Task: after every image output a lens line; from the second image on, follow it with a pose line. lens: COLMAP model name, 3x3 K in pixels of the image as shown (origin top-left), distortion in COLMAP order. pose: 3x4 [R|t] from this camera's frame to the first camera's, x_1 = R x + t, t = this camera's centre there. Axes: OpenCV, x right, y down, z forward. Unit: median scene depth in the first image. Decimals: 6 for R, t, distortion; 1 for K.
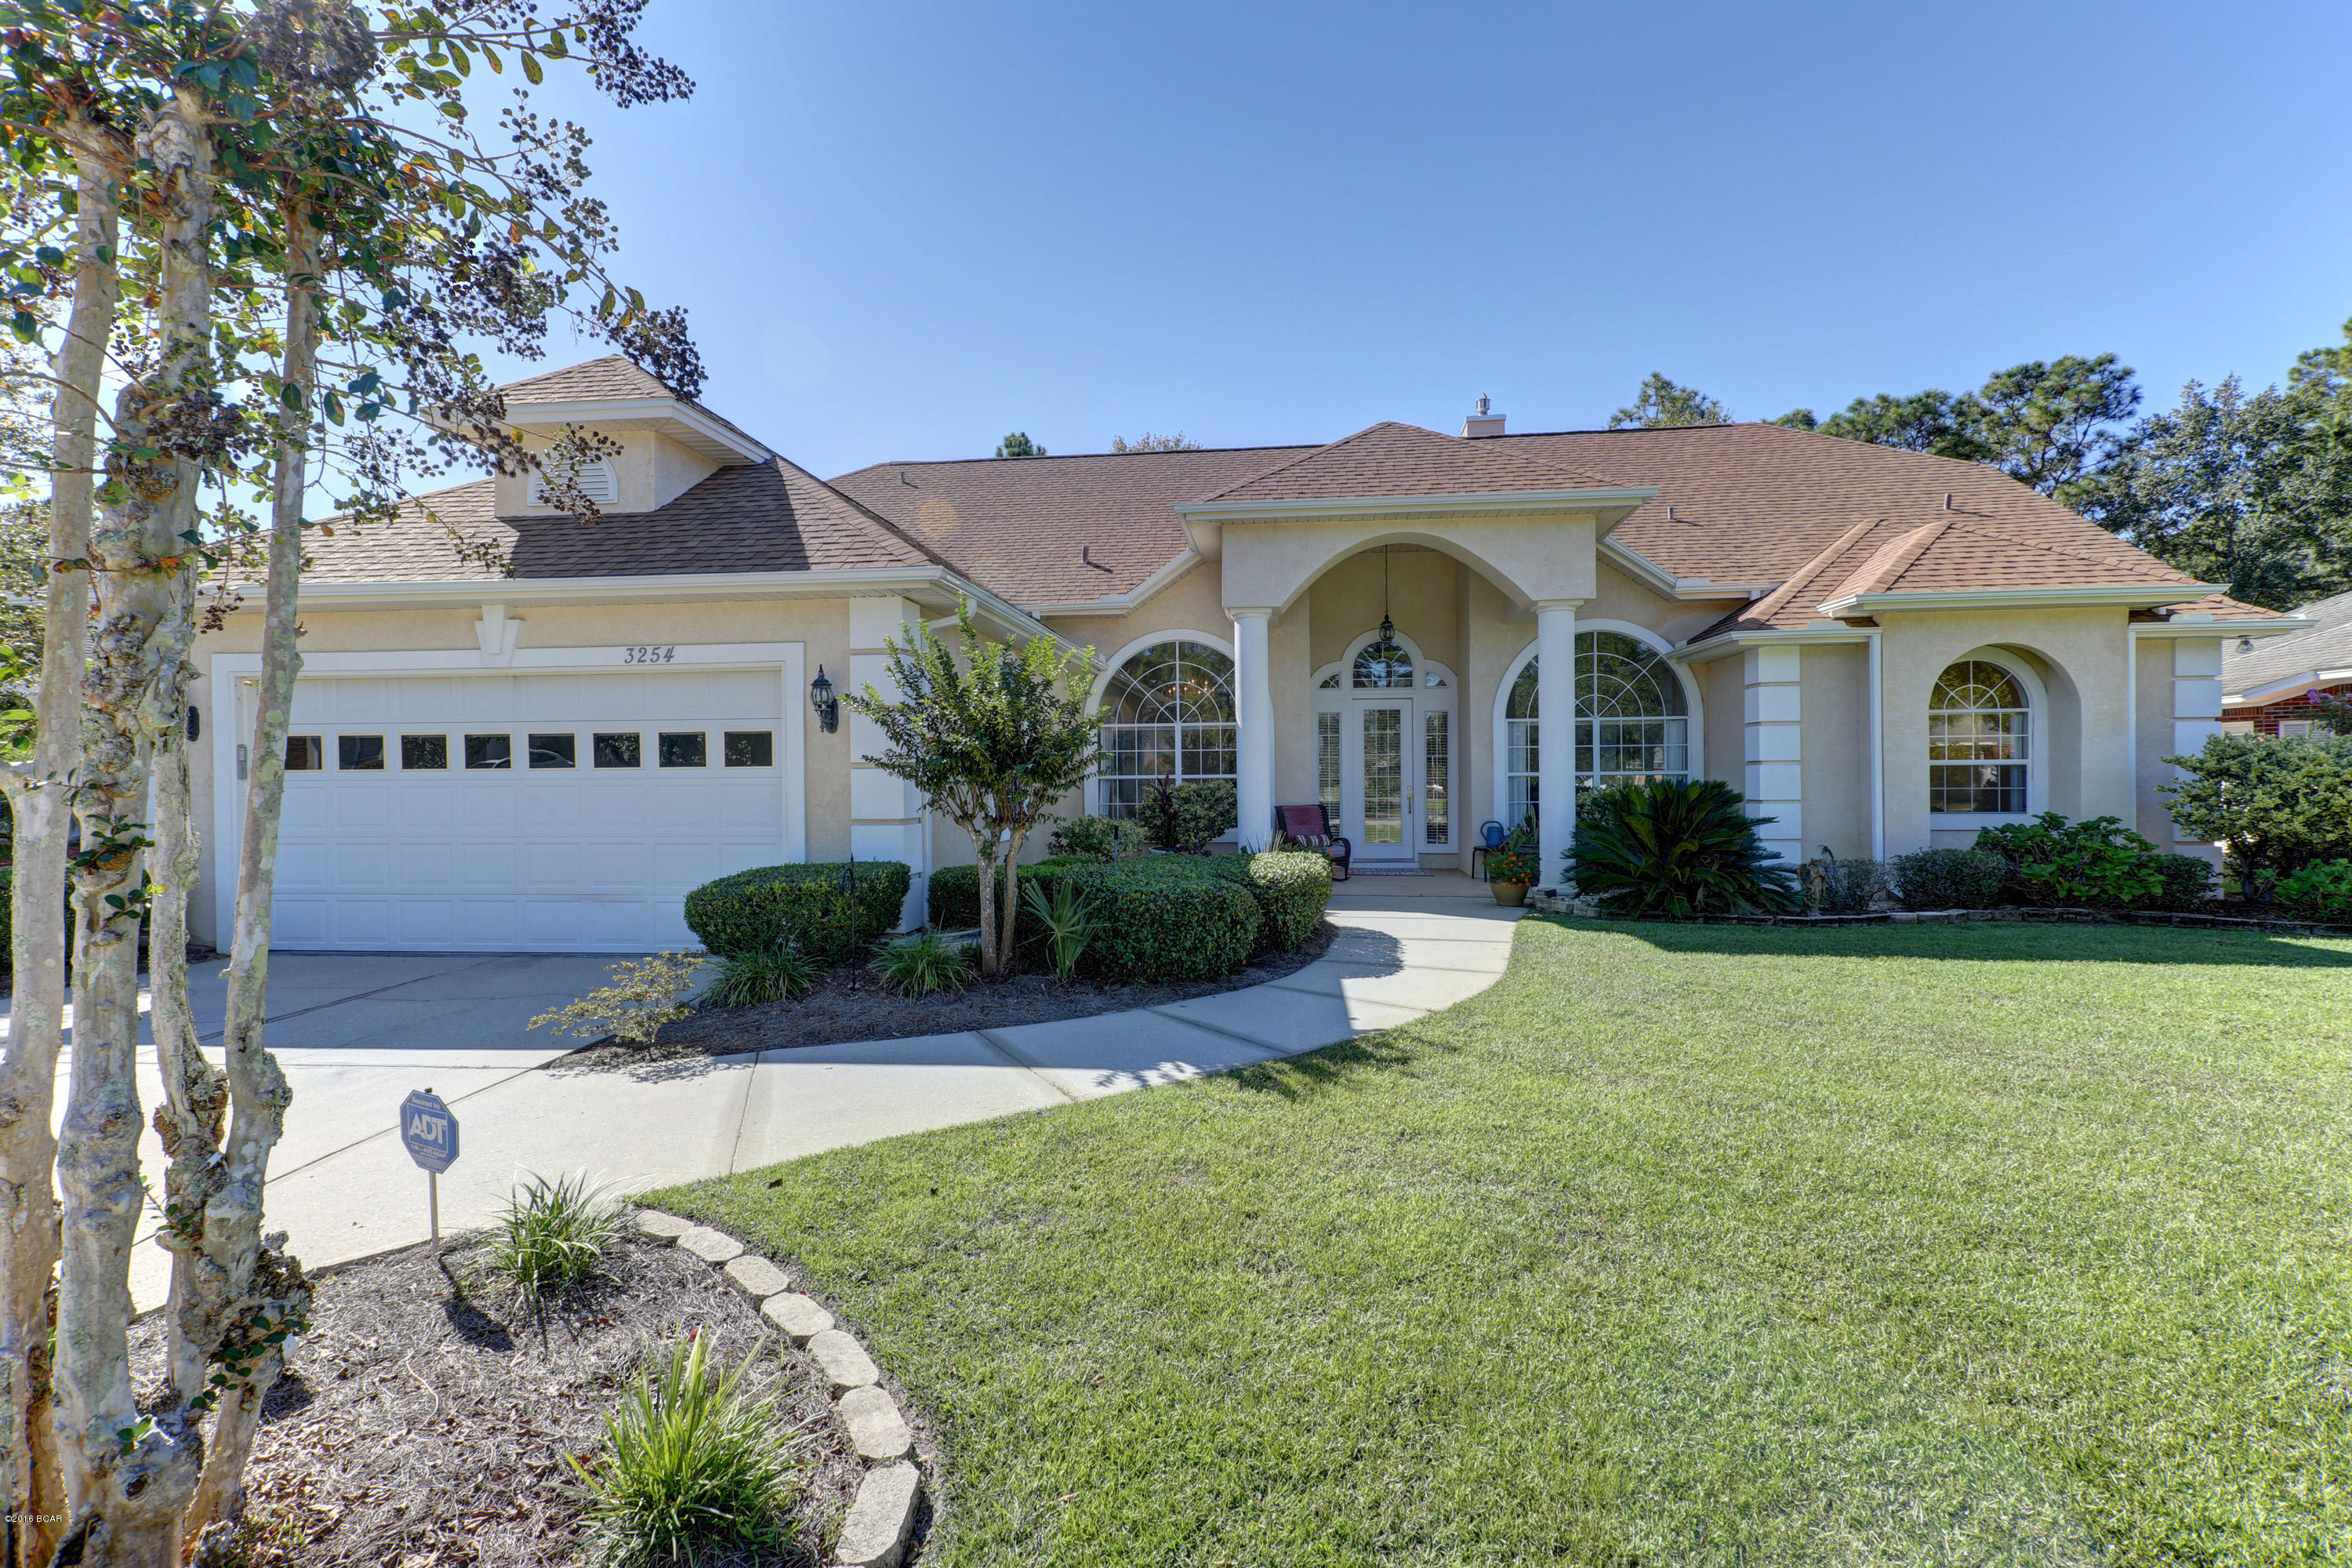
lens RADIAL K [[1056.2, 0, 1175.9], [0, 1056.2, 780.1], [0, 0, 1]] dist [0.022968, -0.000871]
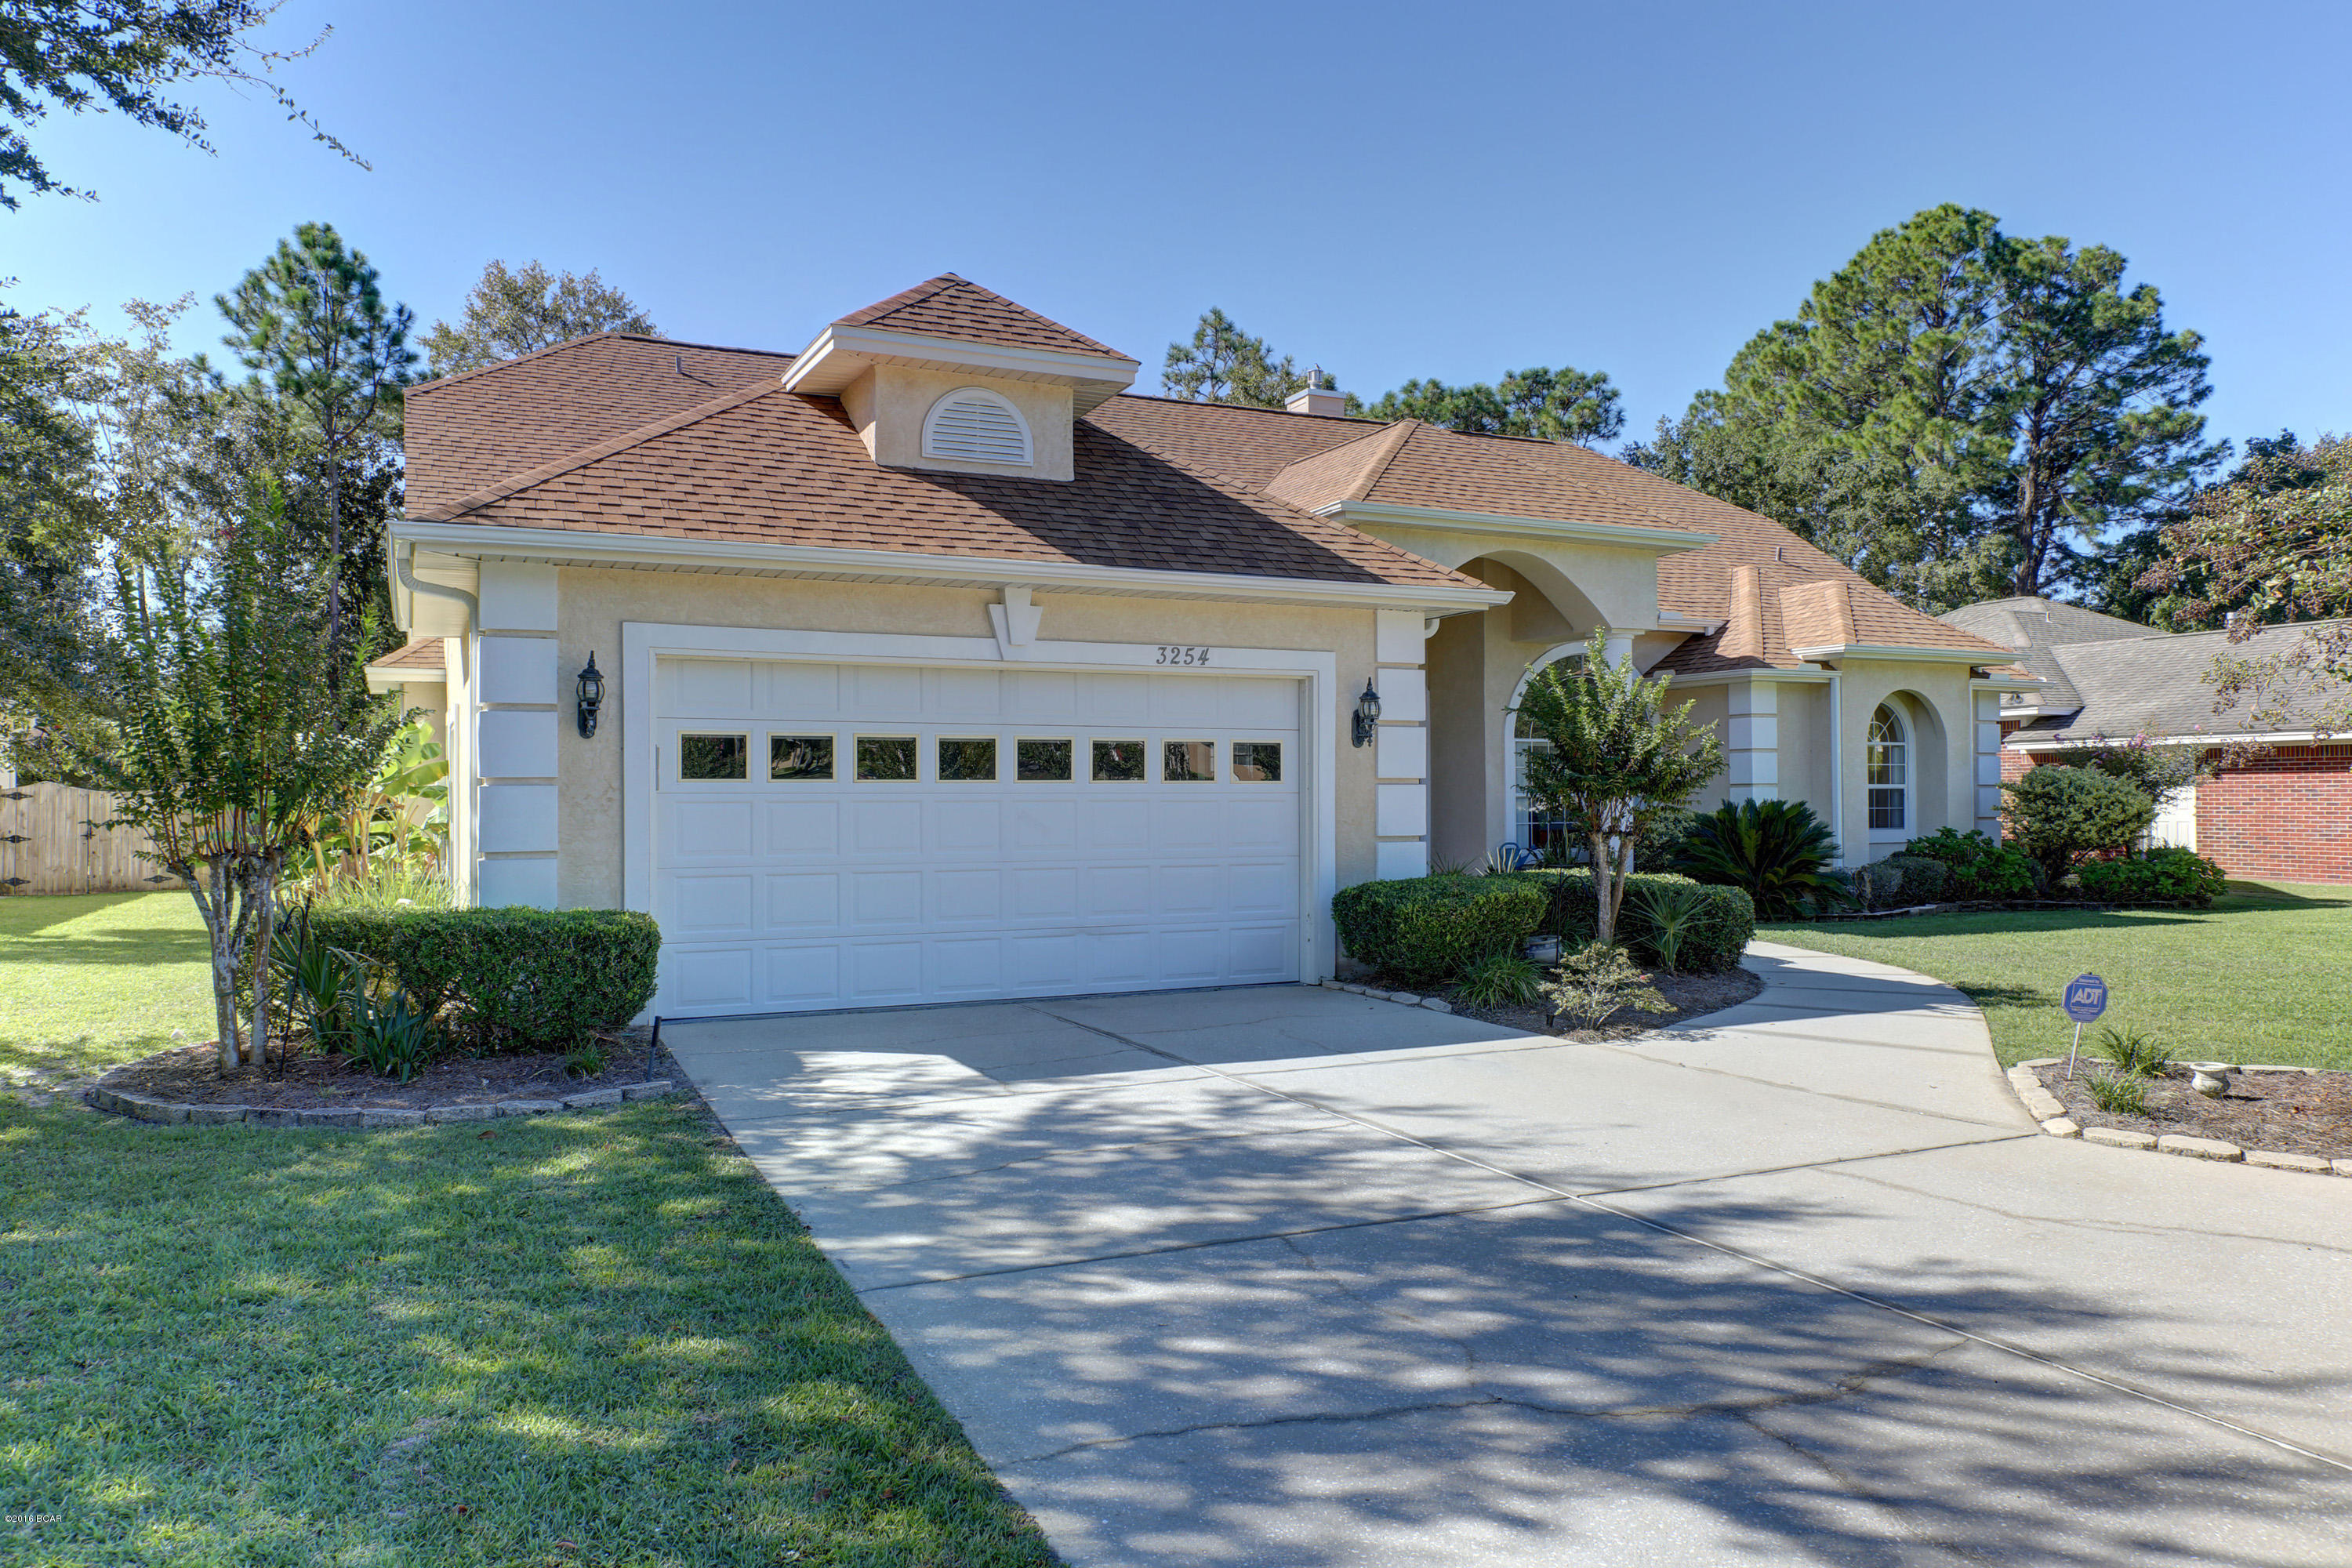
lens RADIAL K [[1604.7, 0, 1165.2], [0, 1604.7, 773.5], [0, 0, 1]] dist [0.015352, -0.002945]
pose [[0.848537, 0.012226, 0.528994, -0.788464], [-0.001532, 0.999786, -0.020650, 0.006655], [-0.529133, 0.016712, 0.848374, -0.095814]]
